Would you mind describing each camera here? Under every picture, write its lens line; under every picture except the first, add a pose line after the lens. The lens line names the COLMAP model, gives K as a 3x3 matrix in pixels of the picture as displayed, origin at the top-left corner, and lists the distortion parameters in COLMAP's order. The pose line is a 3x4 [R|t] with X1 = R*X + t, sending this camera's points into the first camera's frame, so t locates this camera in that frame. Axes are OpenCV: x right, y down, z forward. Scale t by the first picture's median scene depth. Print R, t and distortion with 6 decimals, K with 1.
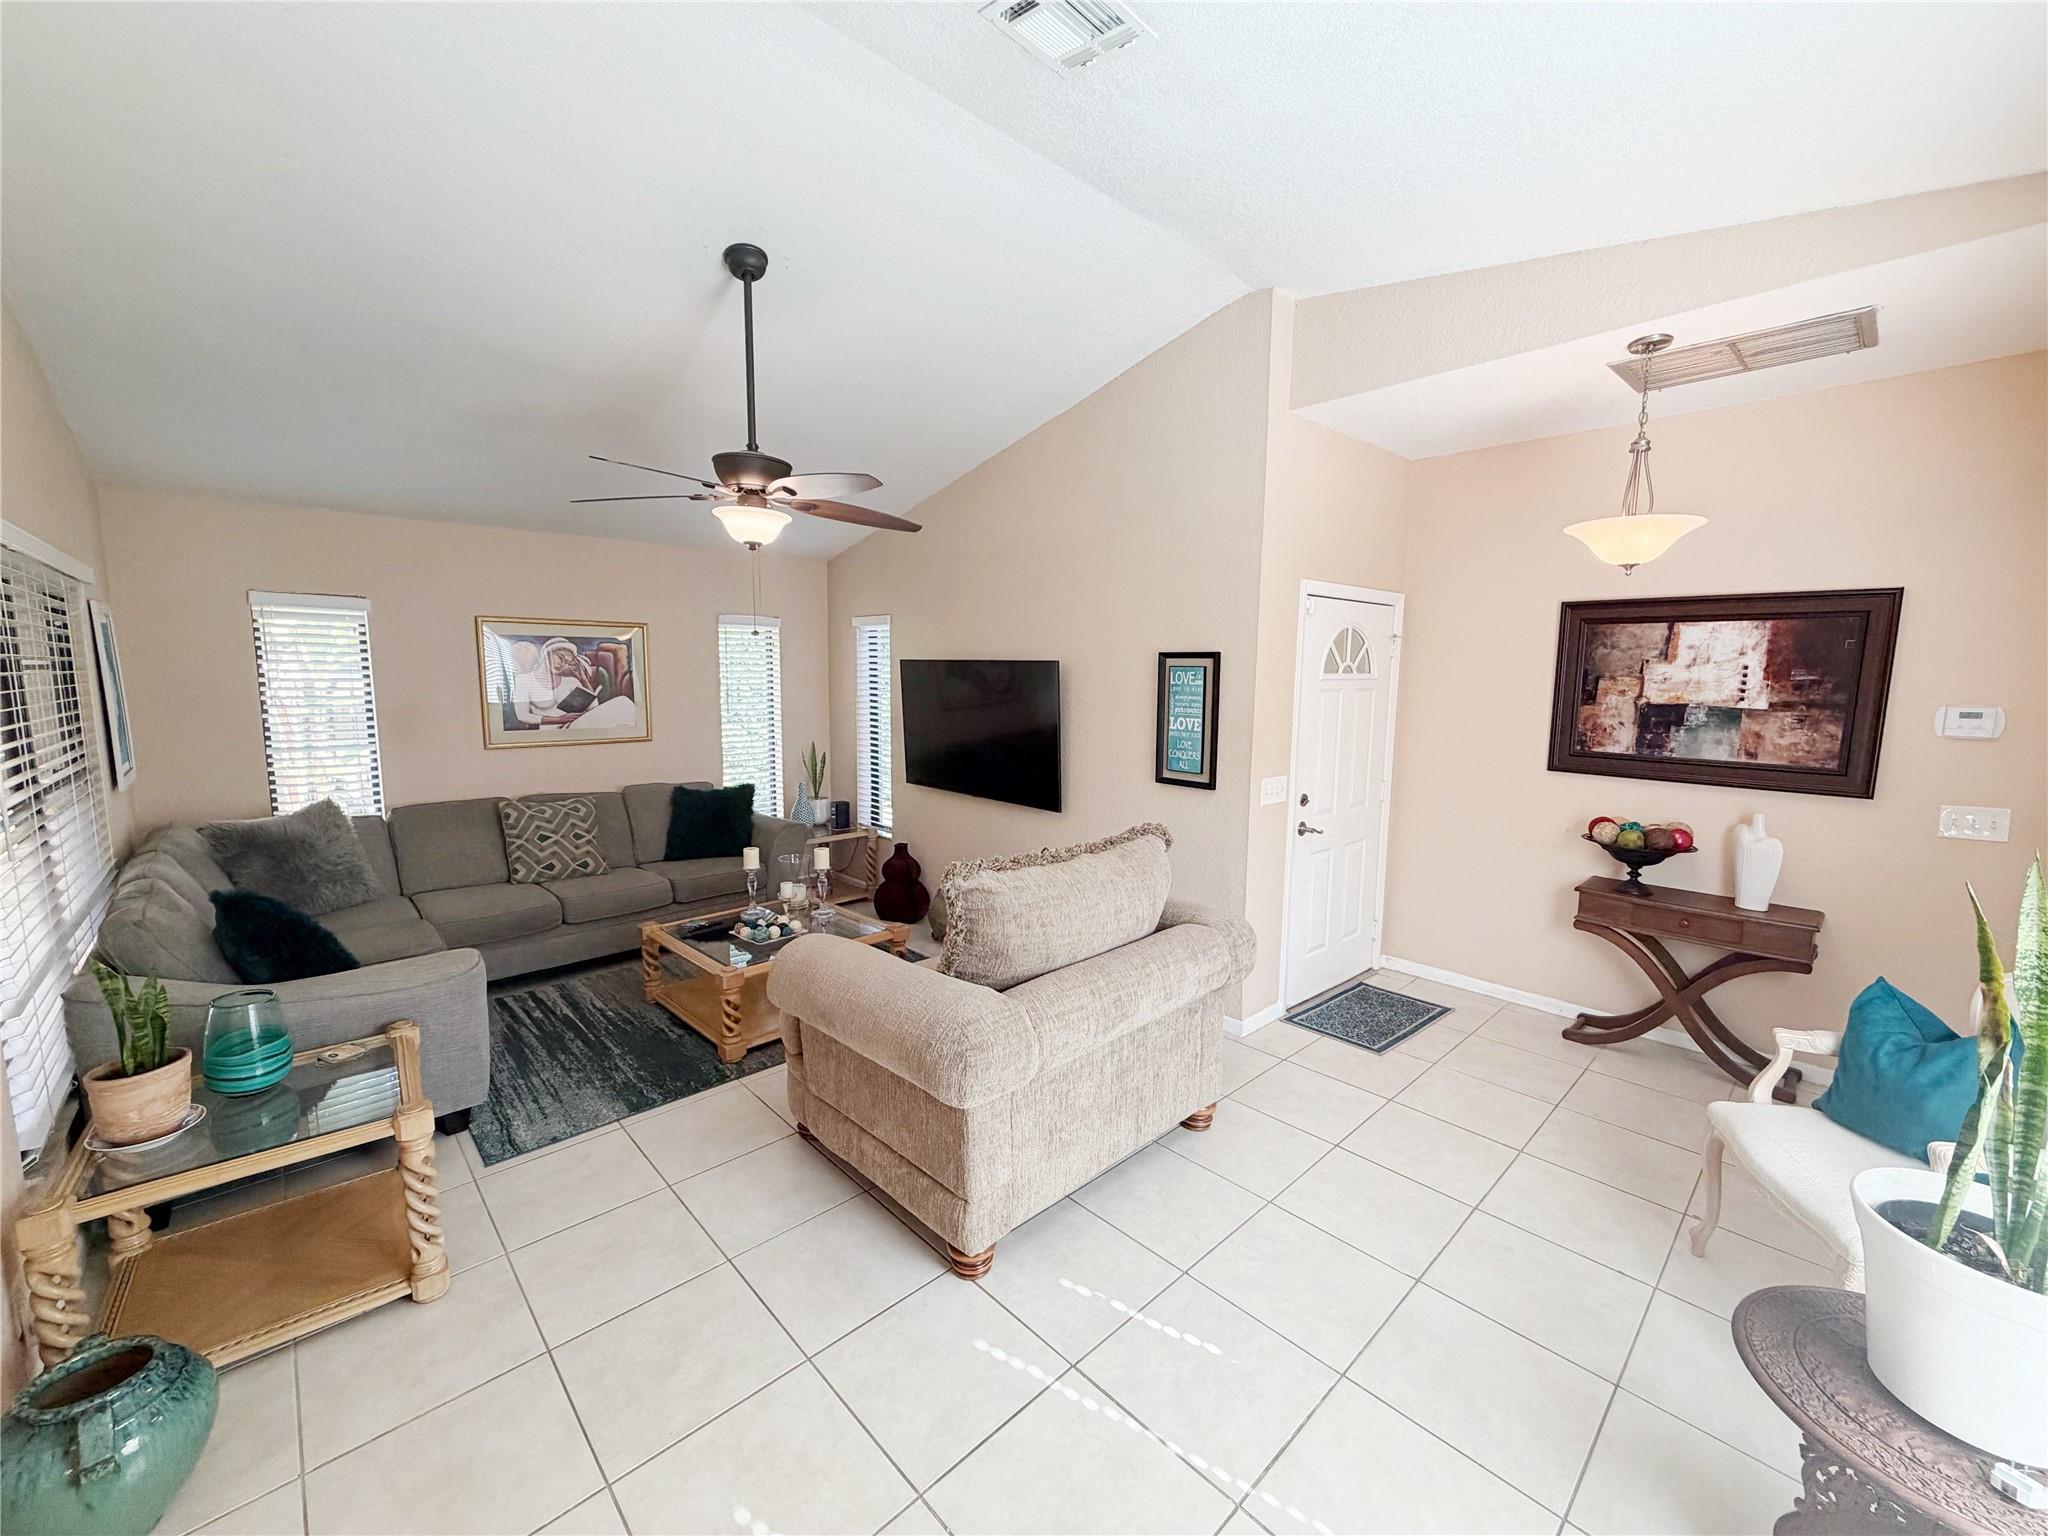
lens RADIAL K [[818.7, 0, 1022.4], [0, 818.7, 768.8], [0, 0, 1]] dist [-0.001011, 0.000264]
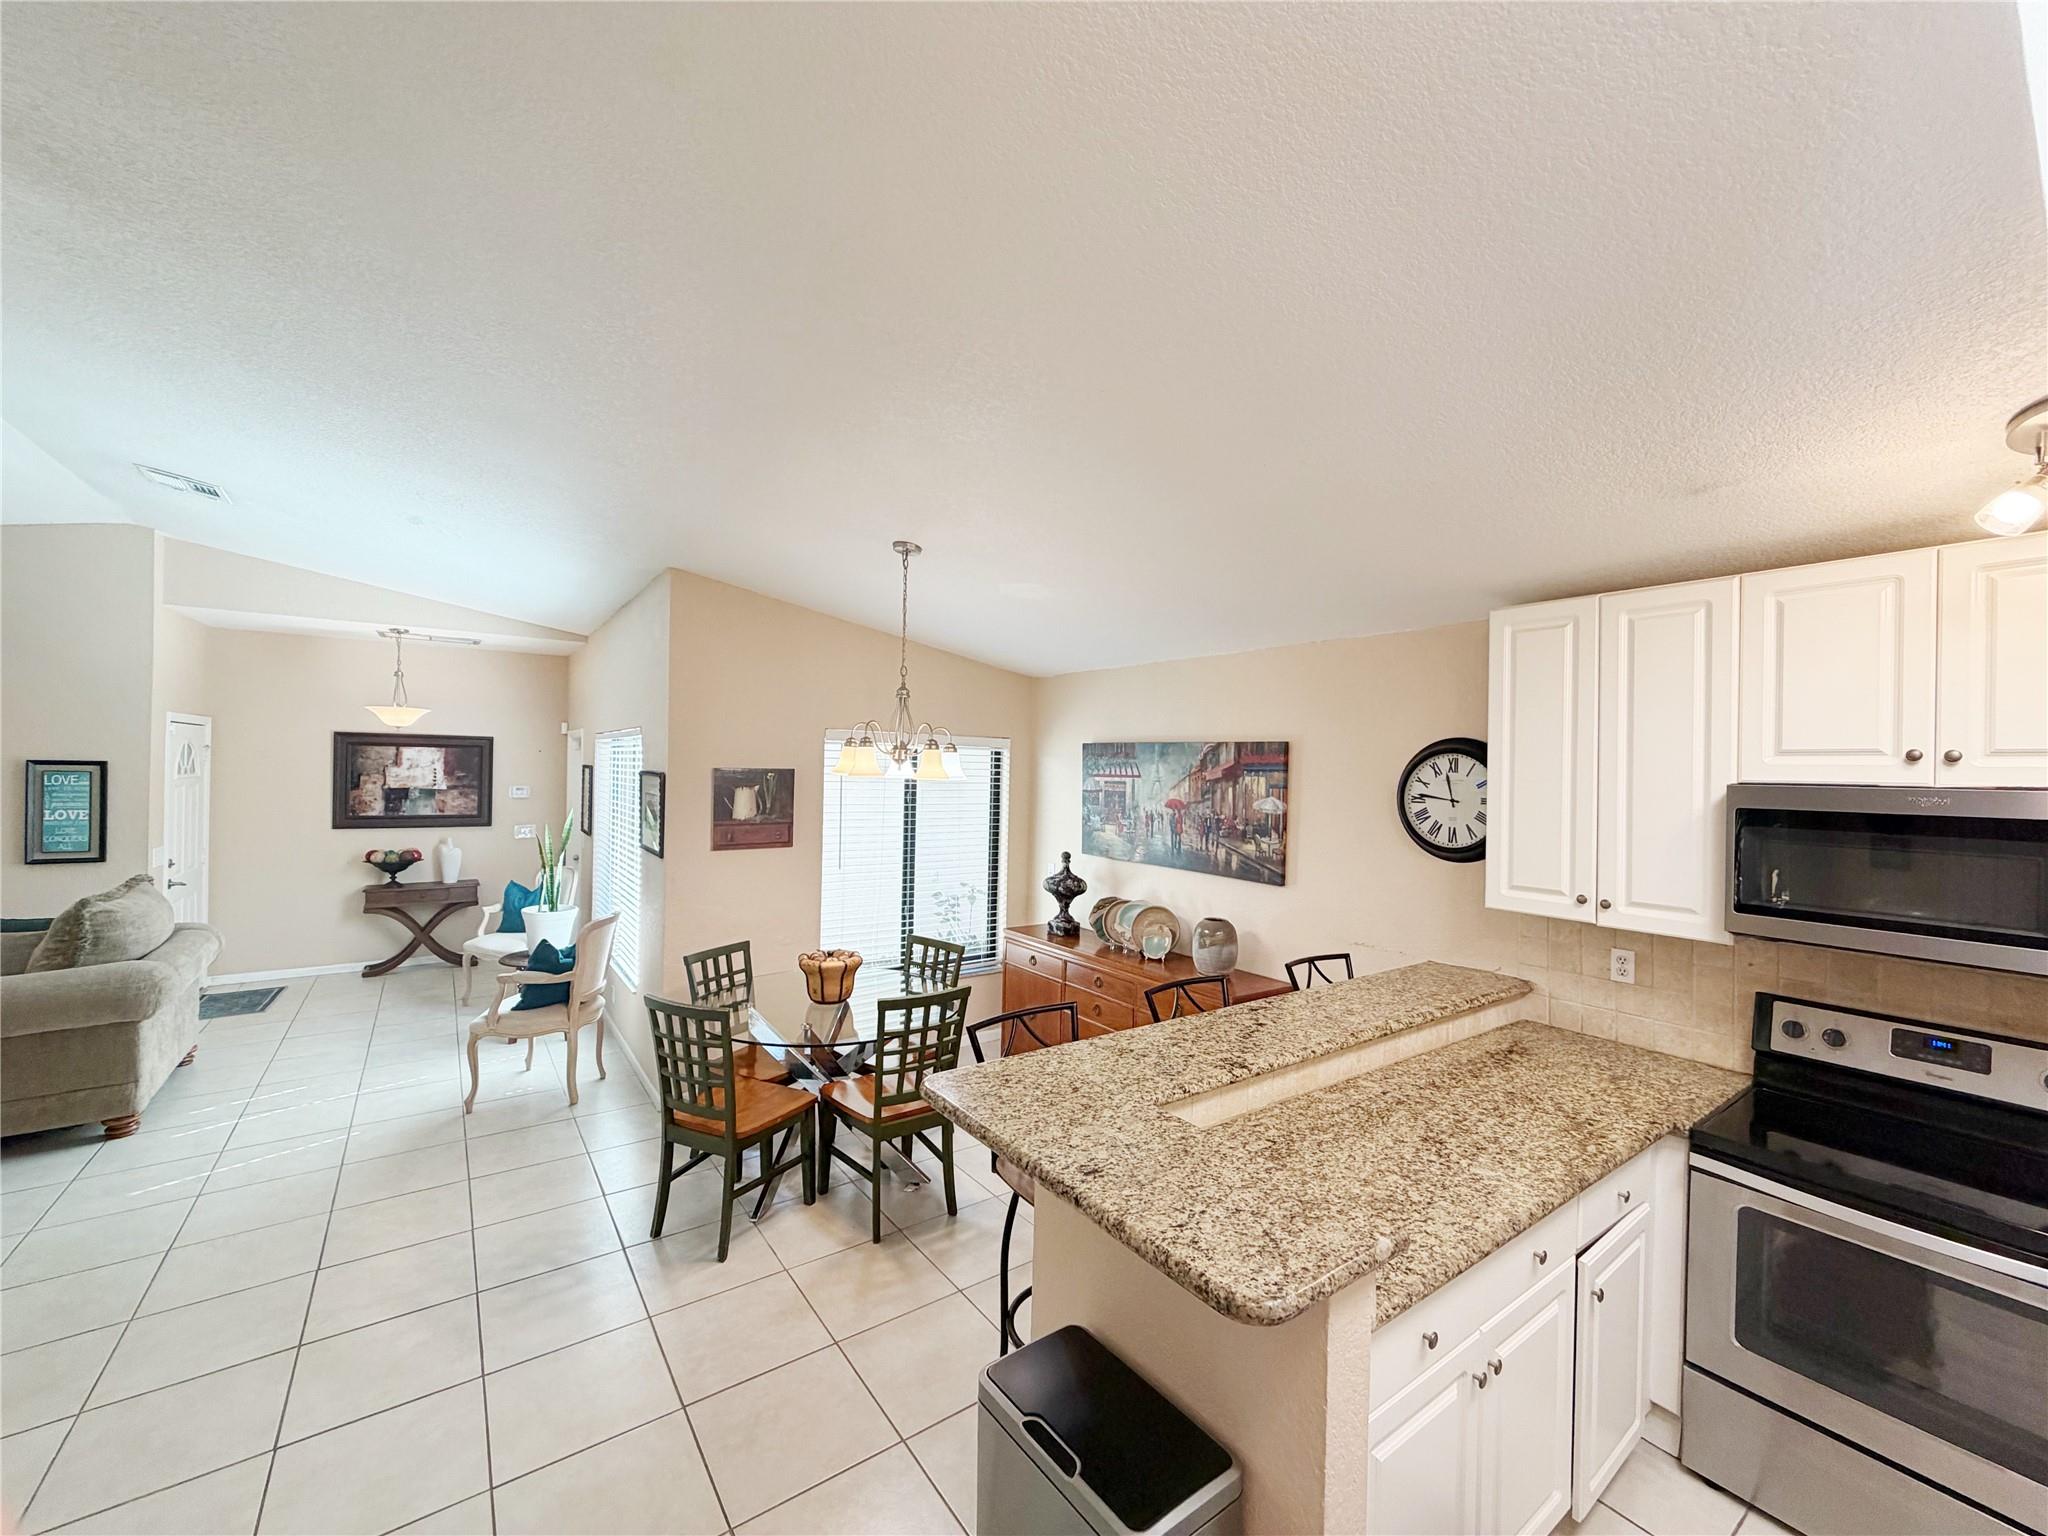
lens RADIAL K [[818.7, 0, 1019.7], [0, 818.7, 775.6], [0, 0, 1]] dist [-0.001011, 0.000264]
pose [[0.137017, -0.017398, 0.990416, -0.947098], [0.100788, 0.994902, 0.003534, 0.033383], [-0.985428, 0.099338, 0.138072, -0.732757]]
